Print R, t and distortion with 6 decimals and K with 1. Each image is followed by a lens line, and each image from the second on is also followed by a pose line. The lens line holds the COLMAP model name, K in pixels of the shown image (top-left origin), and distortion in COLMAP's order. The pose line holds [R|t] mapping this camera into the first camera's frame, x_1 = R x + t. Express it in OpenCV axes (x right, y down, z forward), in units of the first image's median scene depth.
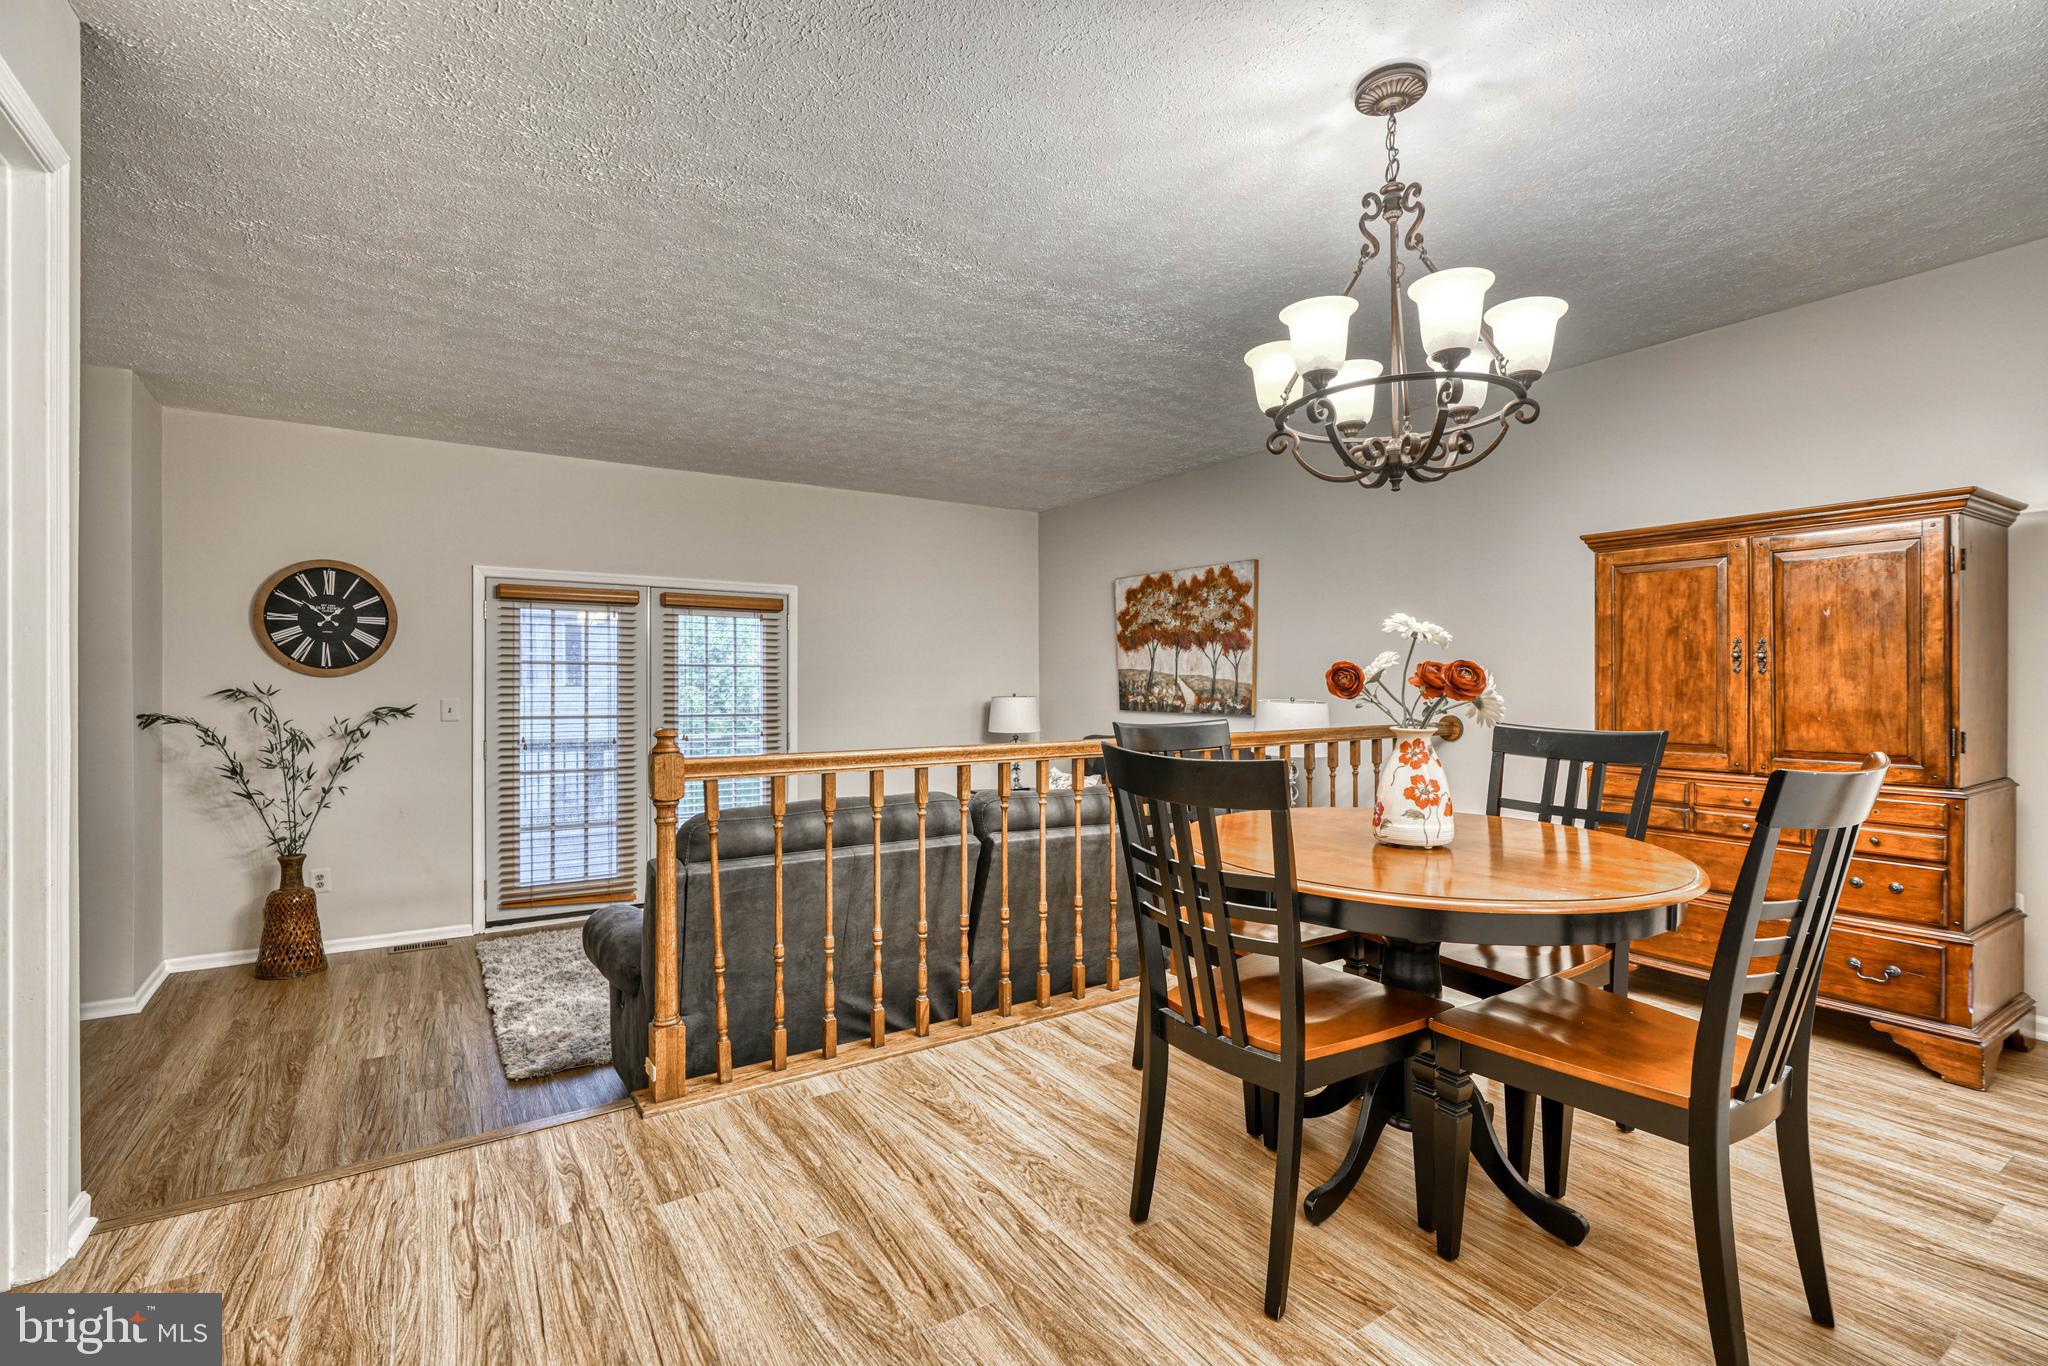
lens RADIAL K [[944.1, 0, 1030.3], [0, 944.1, 689.6], [0, 0, 1]] dist [-0.004587, 0.002308]
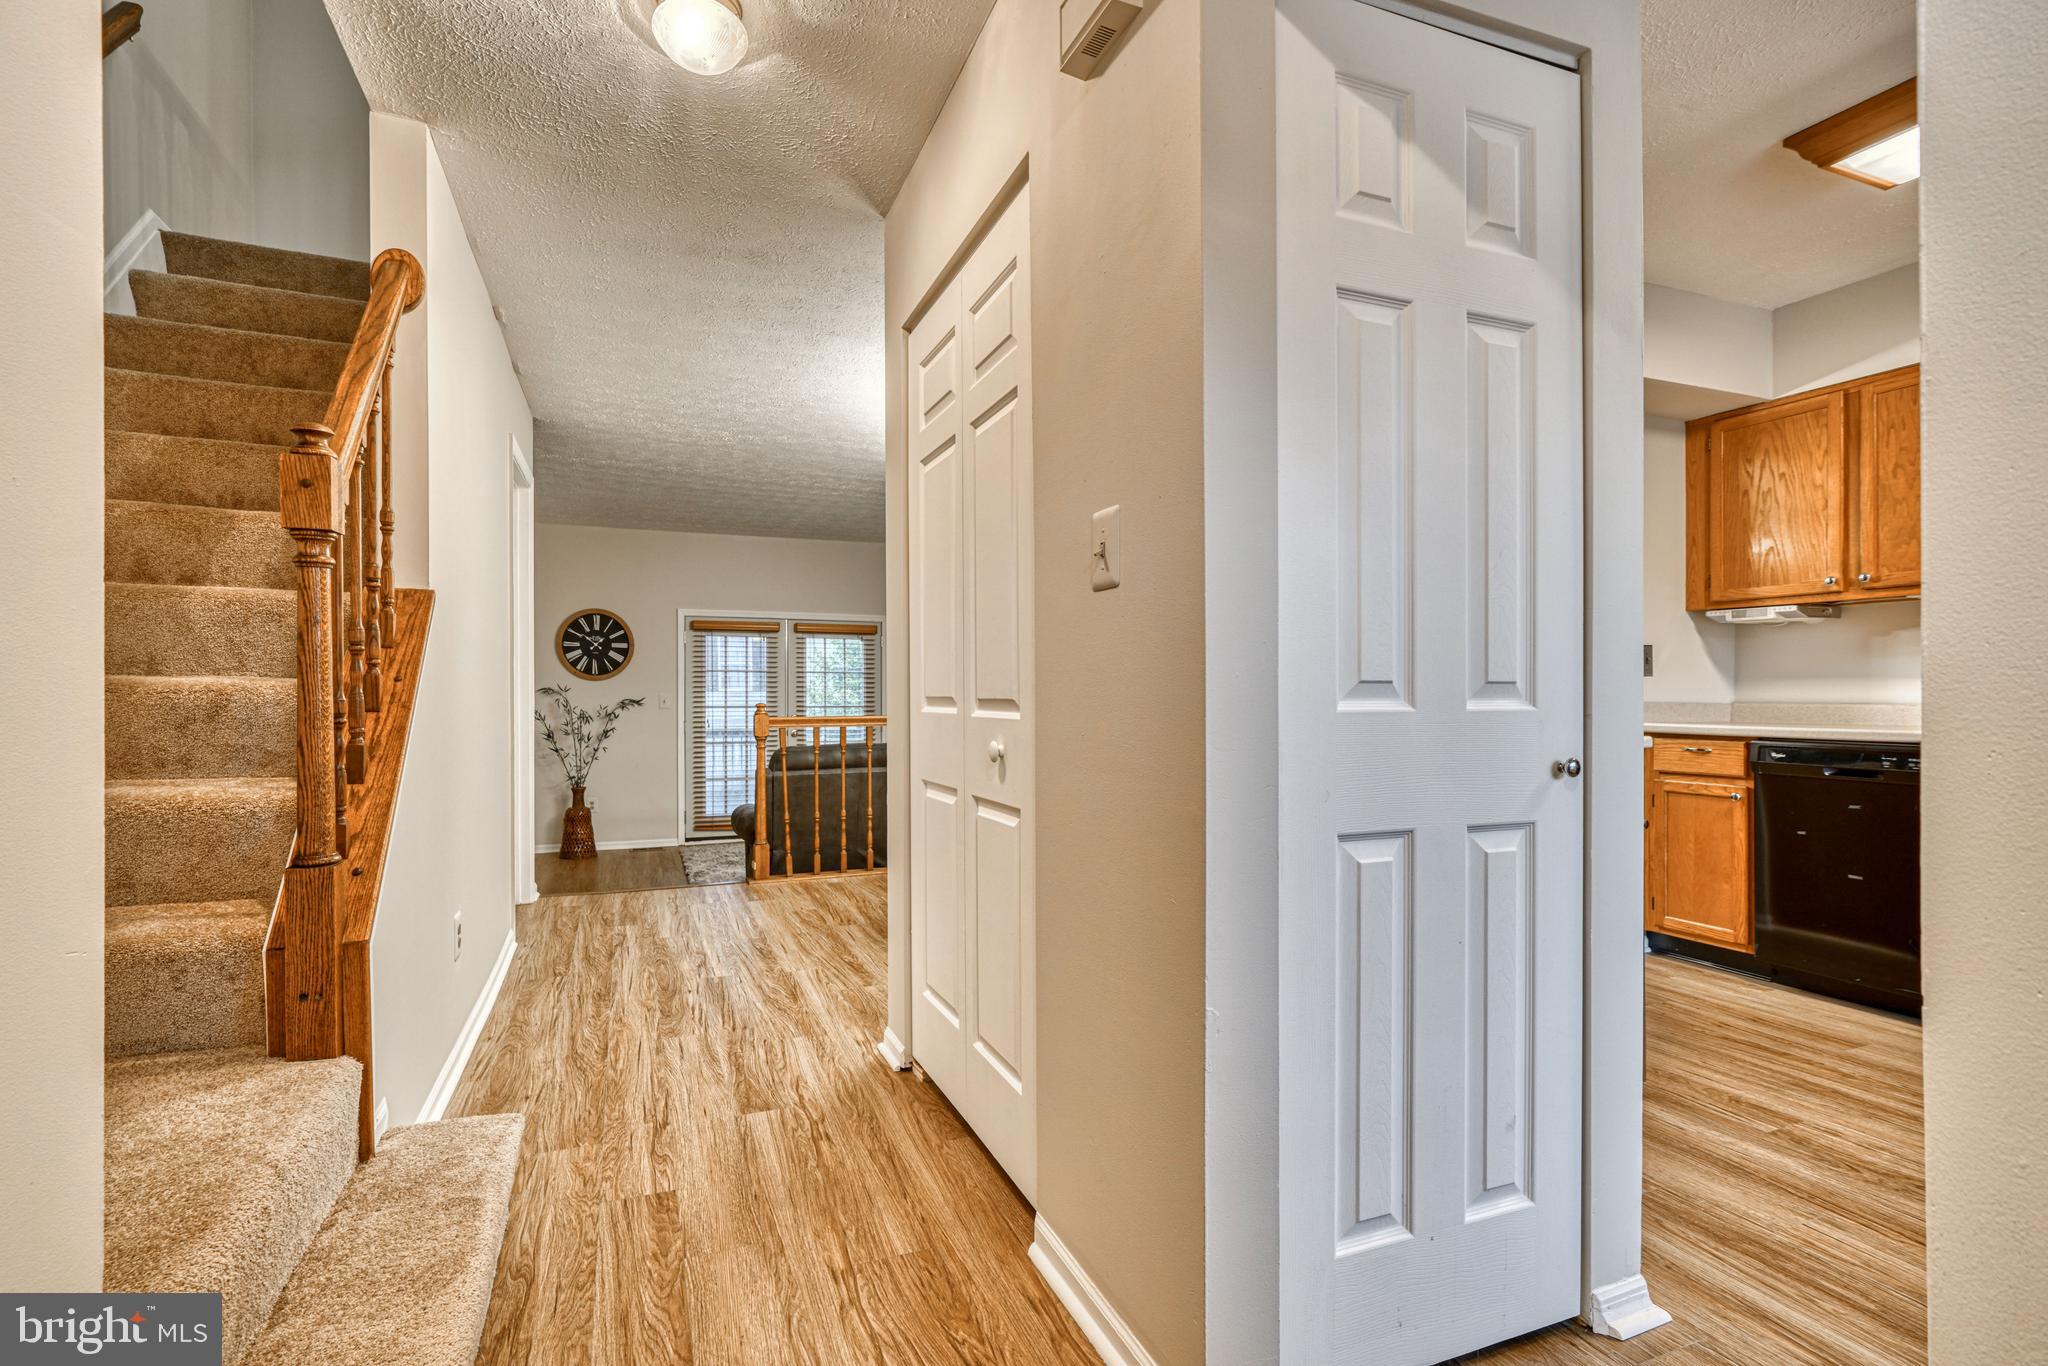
lens RADIAL K [[944.1, 0, 1015.2], [0, 944.1, 705.0], [0, 0, 1]] dist [-0.004587, 0.002308]
pose [[0.981507, 0.003284, -0.191400, 0.277813], [-0.001256, 0.999942, 0.010718, 0.010456], [0.191424, -0.010280, 0.981454, -0.461655]]
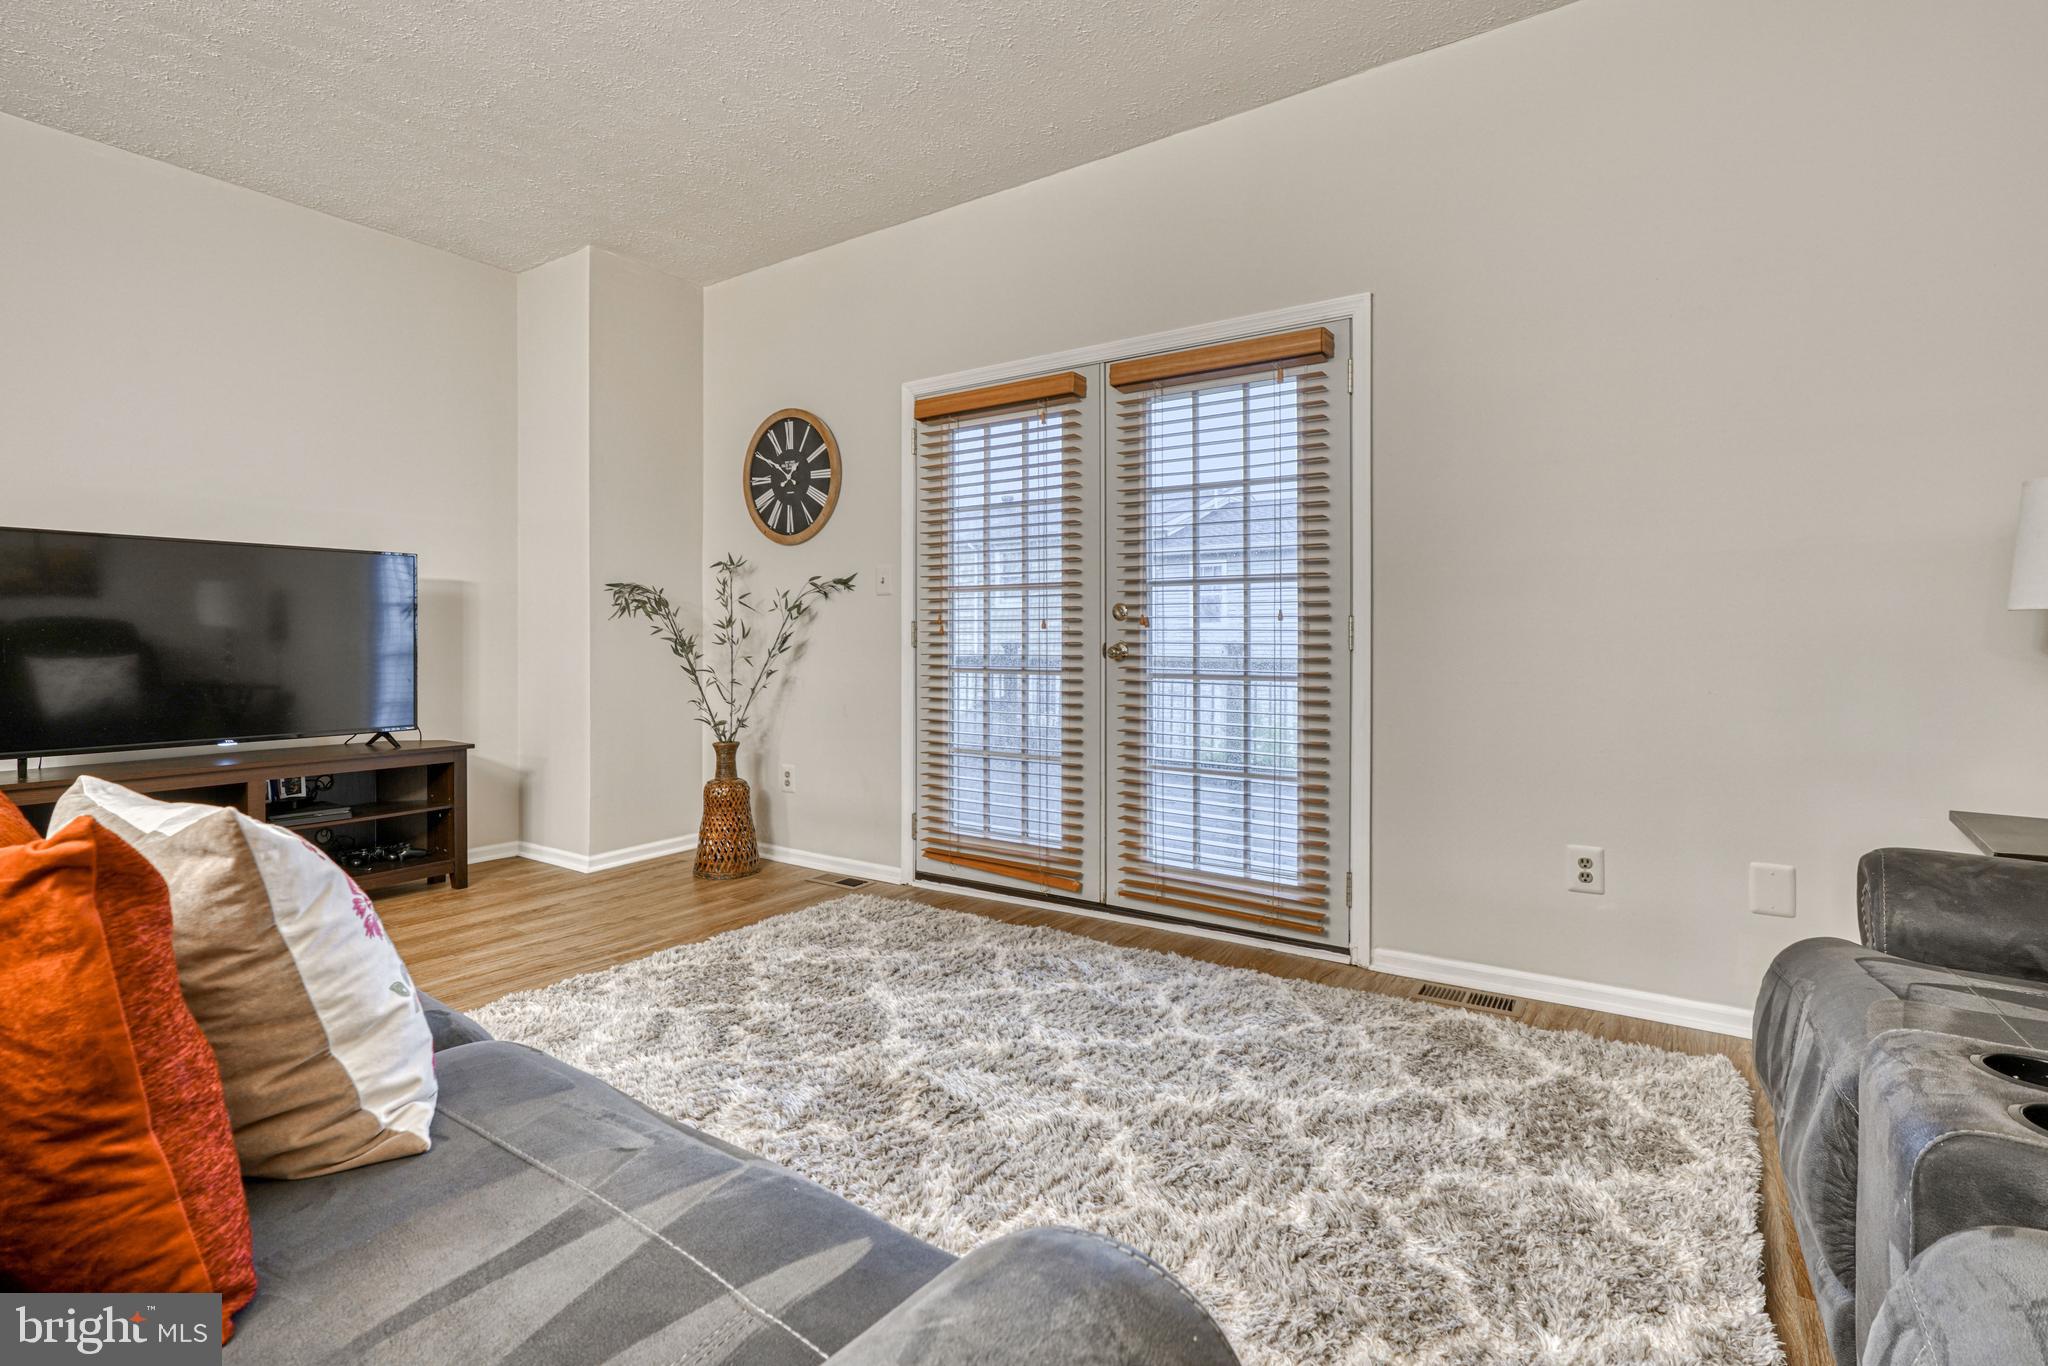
lens RADIAL K [[944.1, 0, 1045.3], [0, 944.1, 634.4], [0, 0, 1]] dist [-0.004587, 0.002308]
pose [[0.383121, -0.009450, -0.923650, 0.145094], [-0.001345, 0.999941, -0.010789, 0.078422], [0.923697, 0.005376, 0.383086, 0.886499]]
